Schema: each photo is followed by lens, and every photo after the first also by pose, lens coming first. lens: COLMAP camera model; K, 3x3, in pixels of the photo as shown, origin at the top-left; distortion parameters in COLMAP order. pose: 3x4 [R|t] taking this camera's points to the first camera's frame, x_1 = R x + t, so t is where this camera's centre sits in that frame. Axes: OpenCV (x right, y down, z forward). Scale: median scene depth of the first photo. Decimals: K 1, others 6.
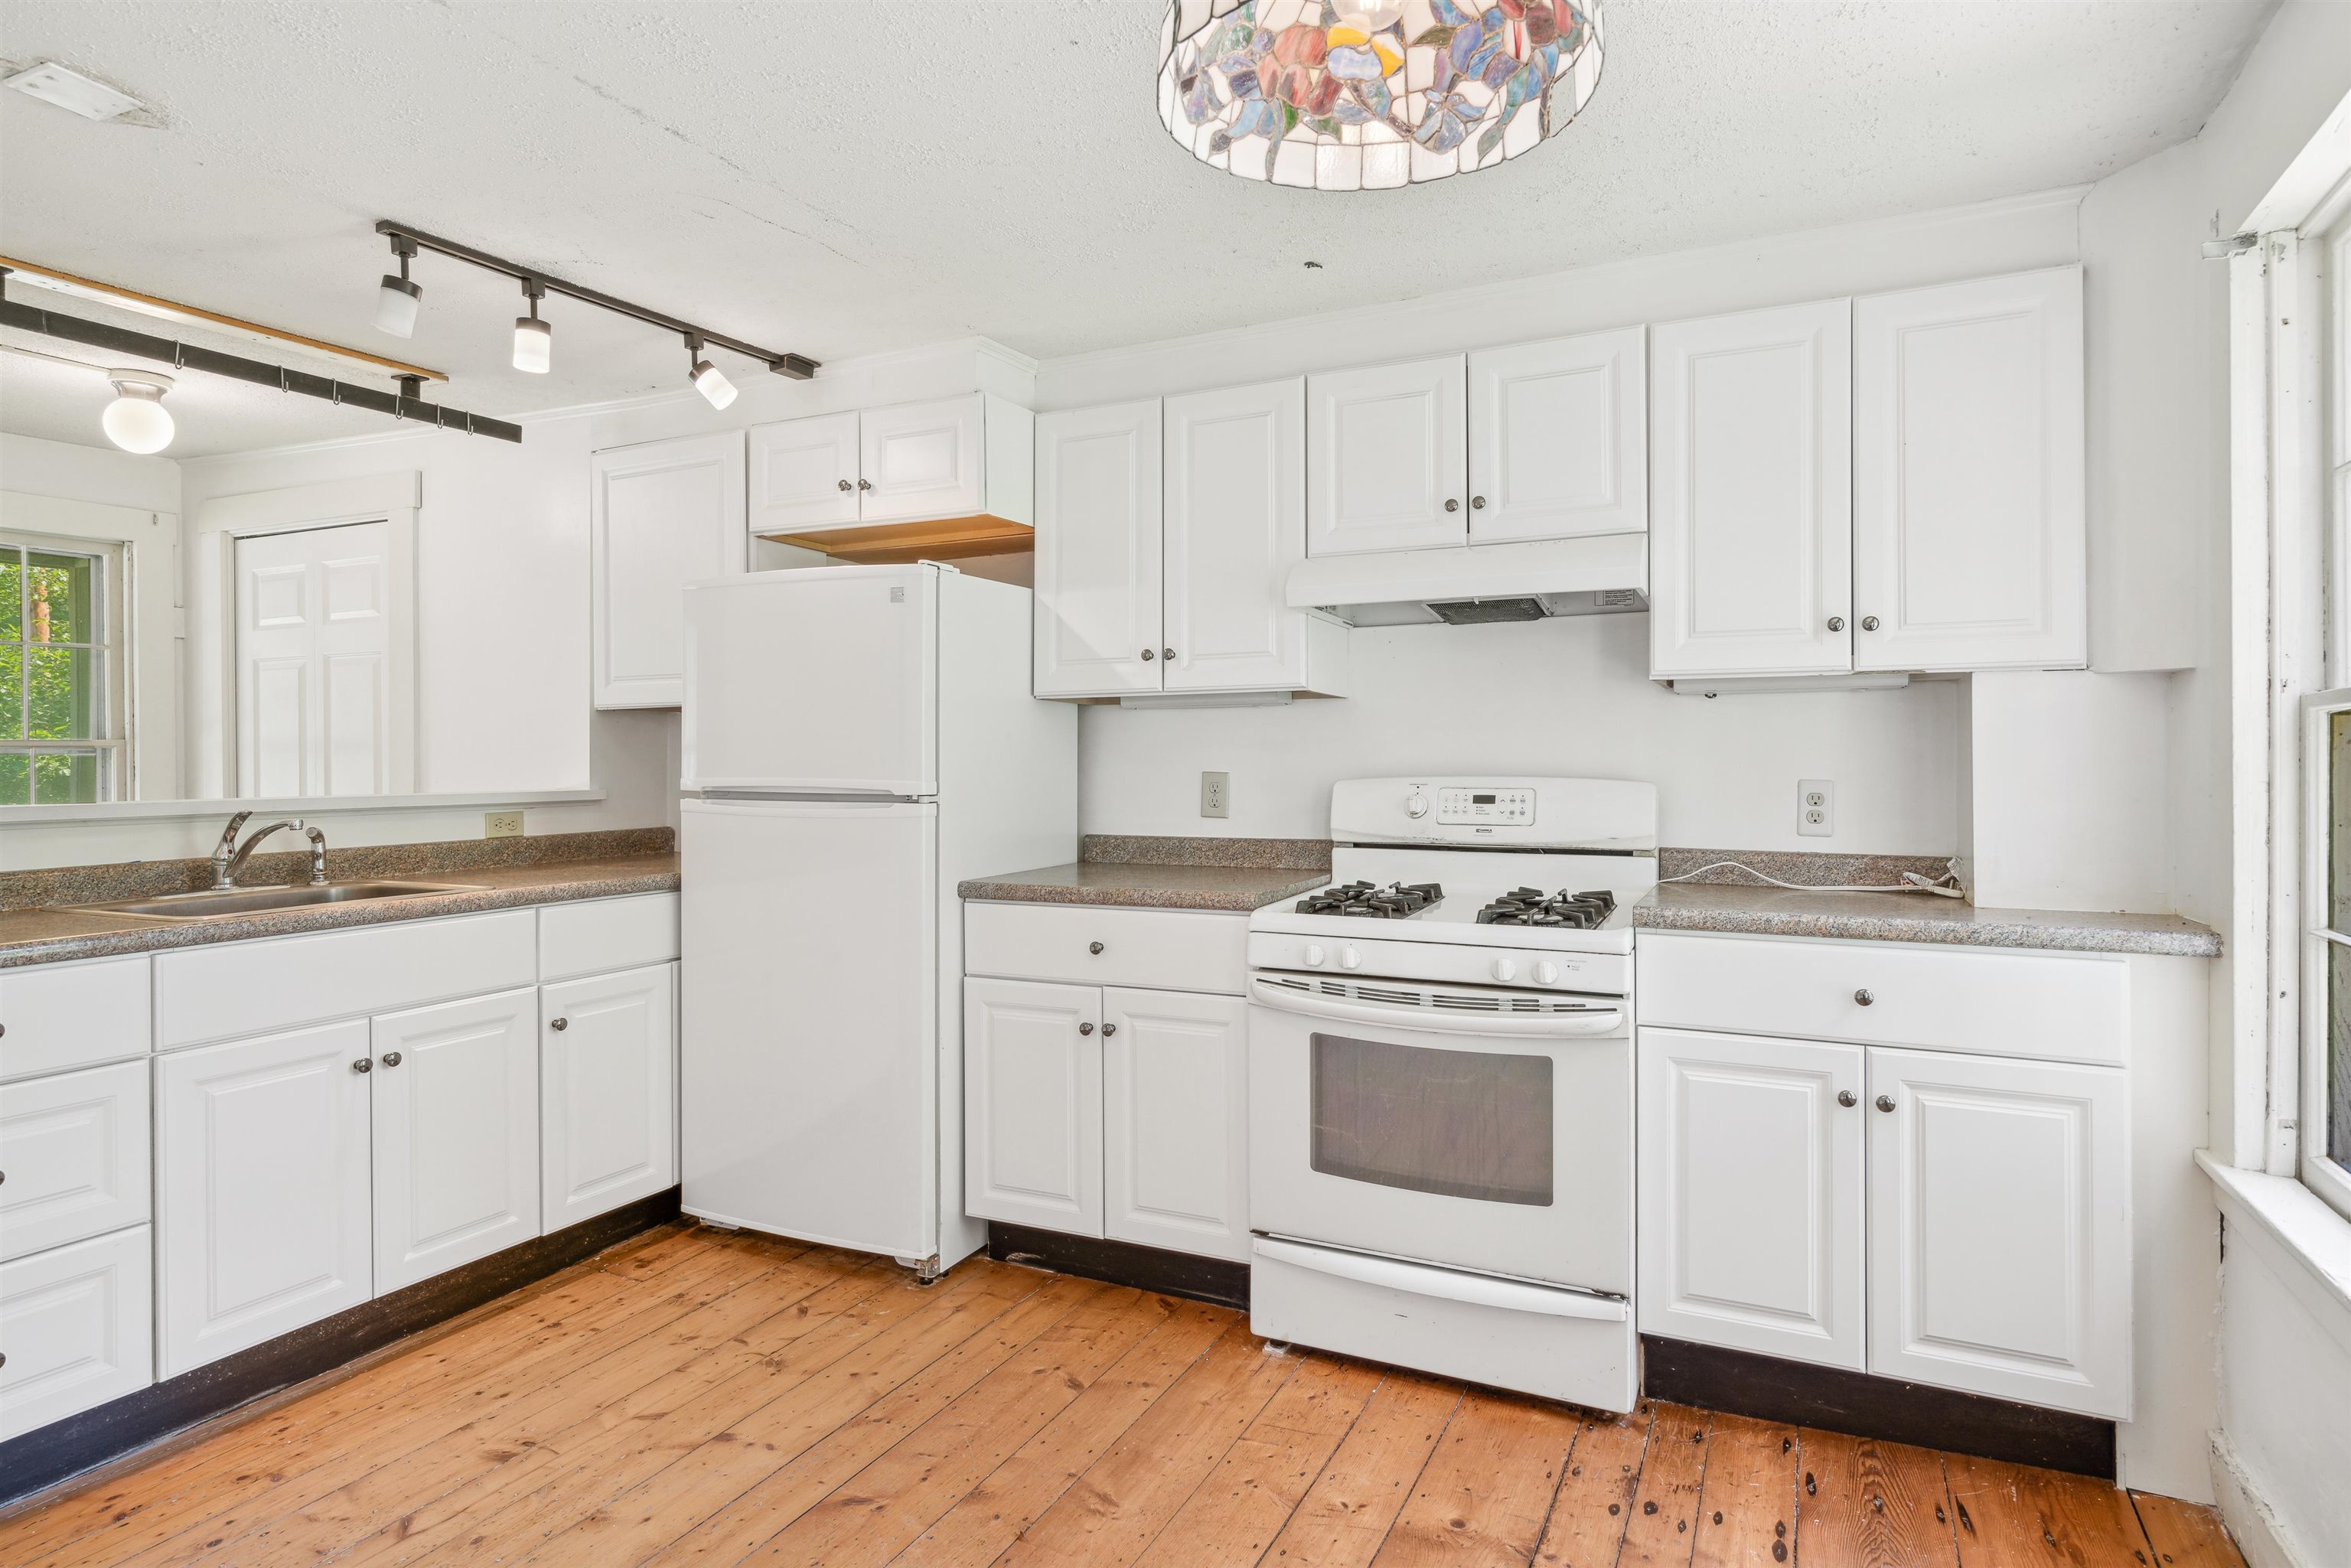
lens RADIAL K [[1293.3, 0, 1175.0], [0, 1293.3, 768.3], [0, 0, 1]] dist [0.003736, 0.001149]
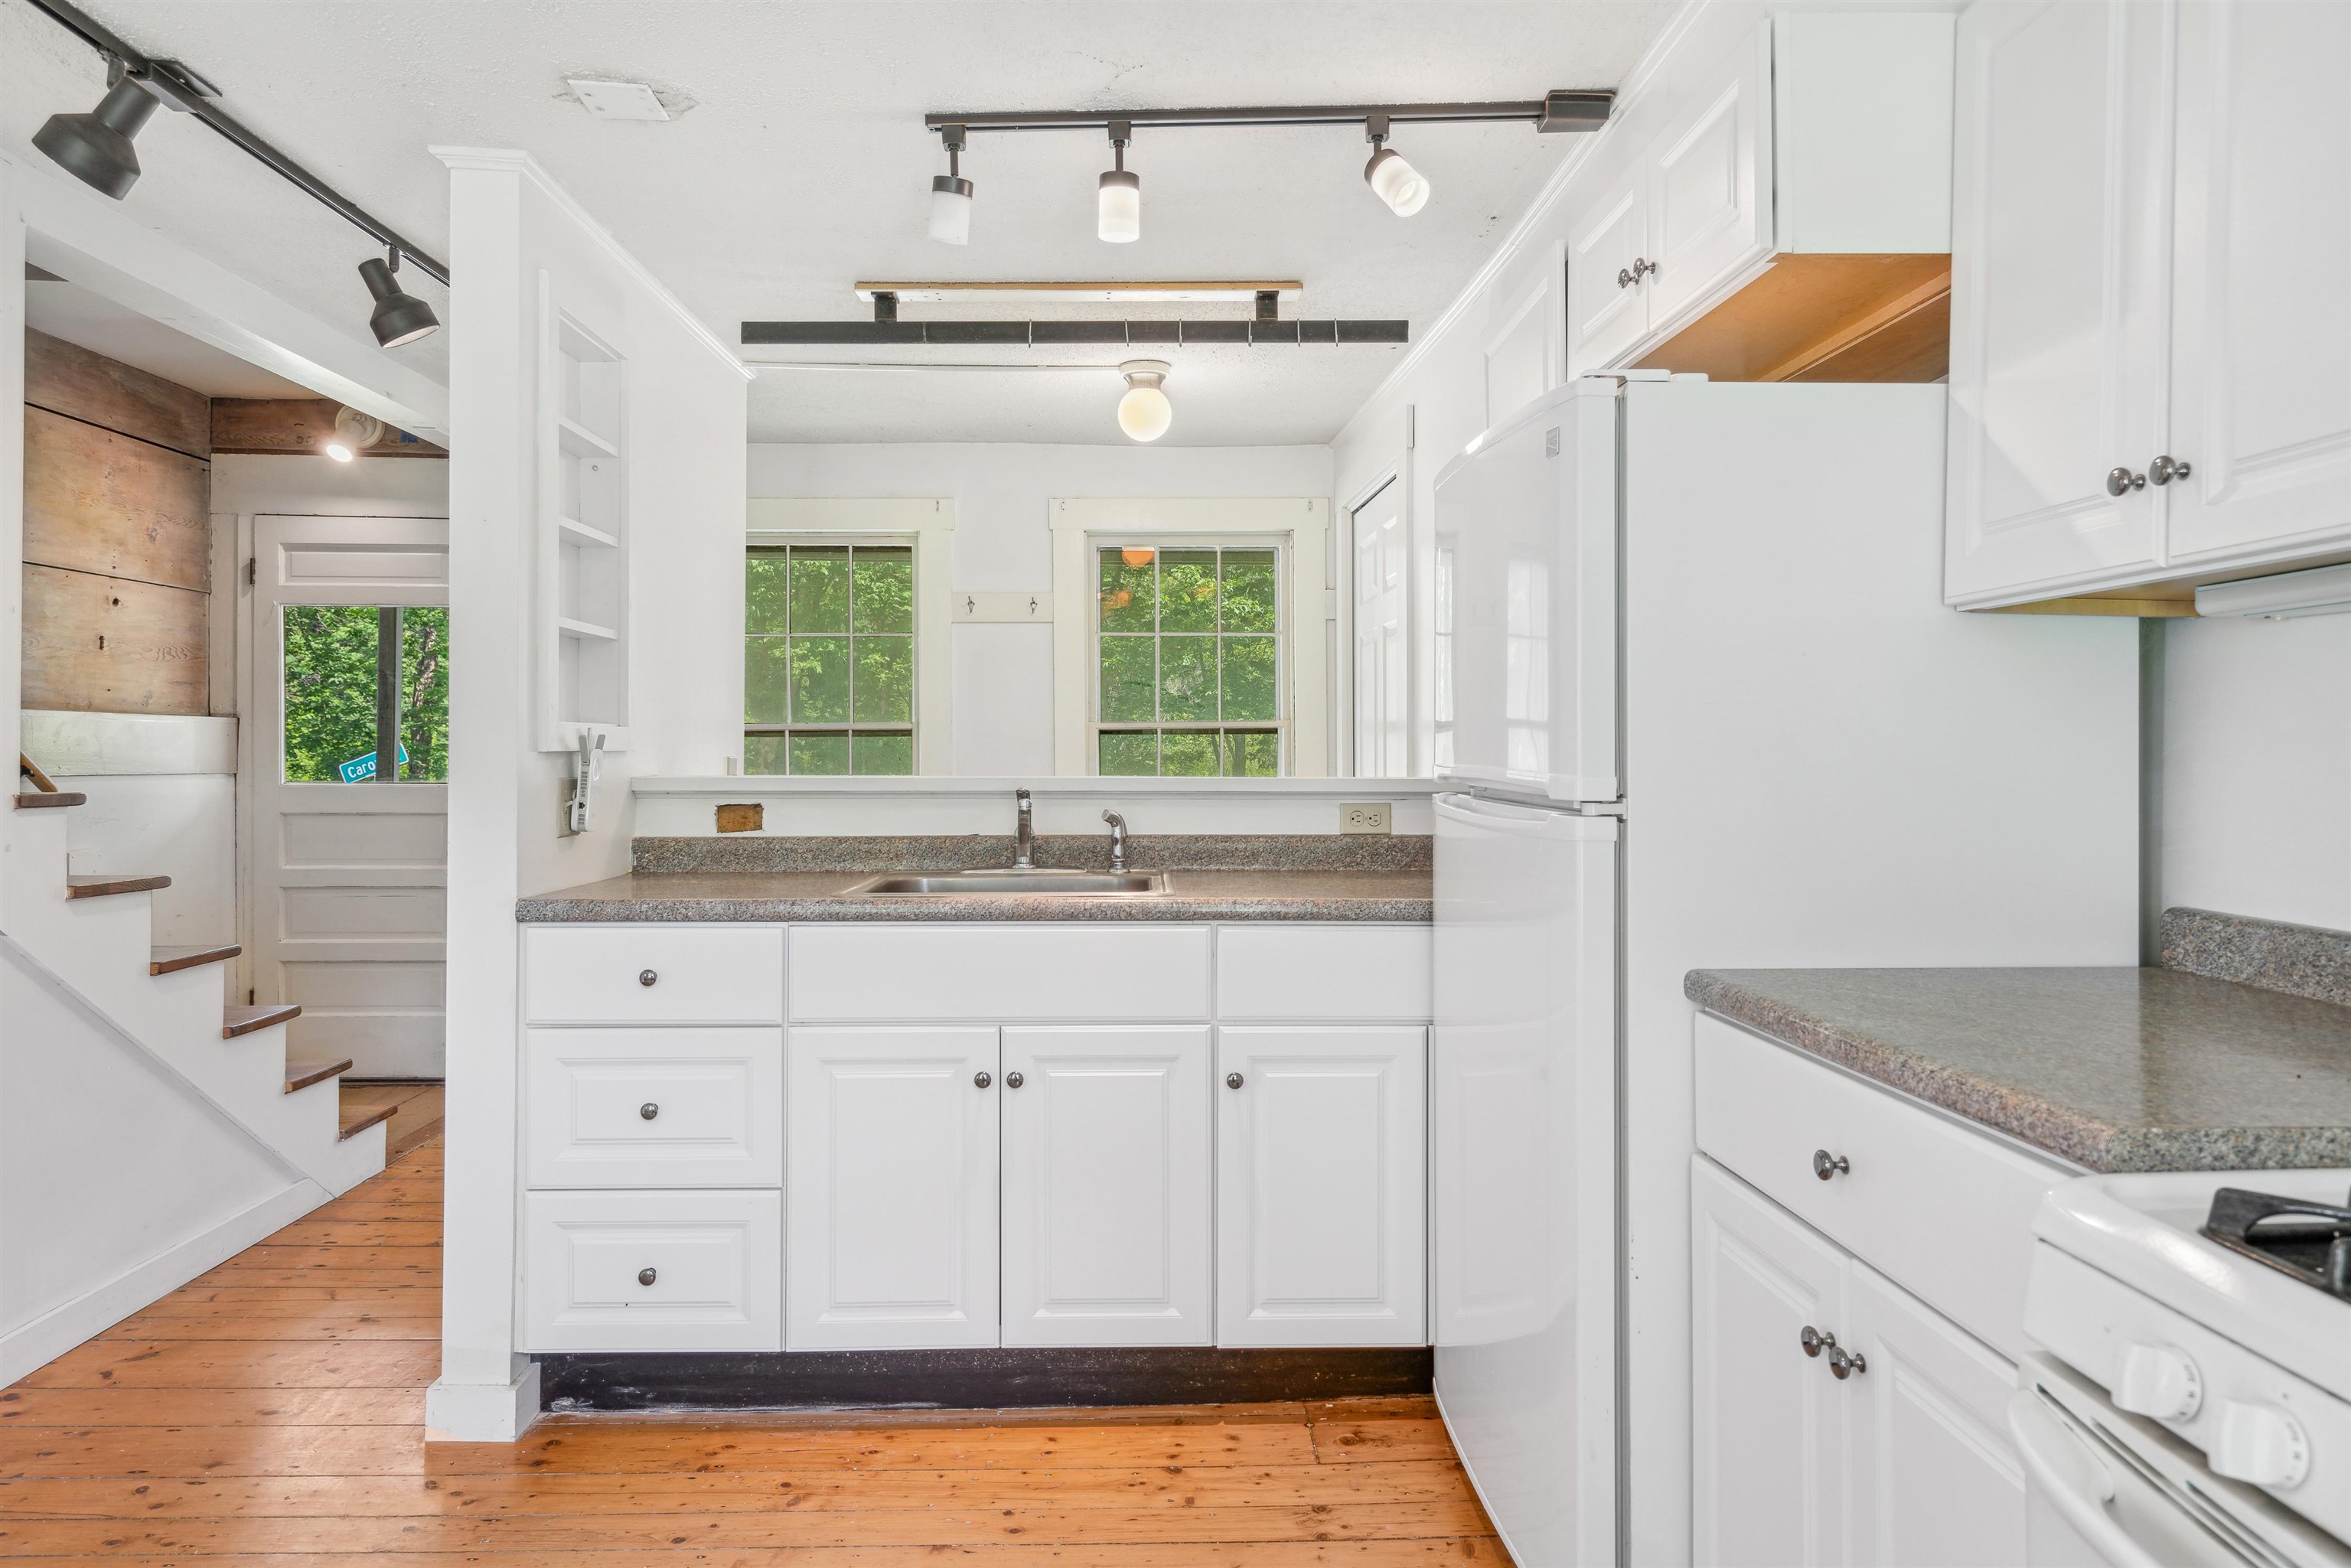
lens RADIAL K [[1438.9, 0, 1151.2], [0, 1438.9, 740.8], [0, 0, 1]] dist [0.001843, 0.000649]
pose [[0.459928, 0.002716, -0.887952, 0.258948], [-0.011398, 0.999931, -0.002845, -0.000779], [0.887883, 0.011429, 0.459928, 0.559220]]
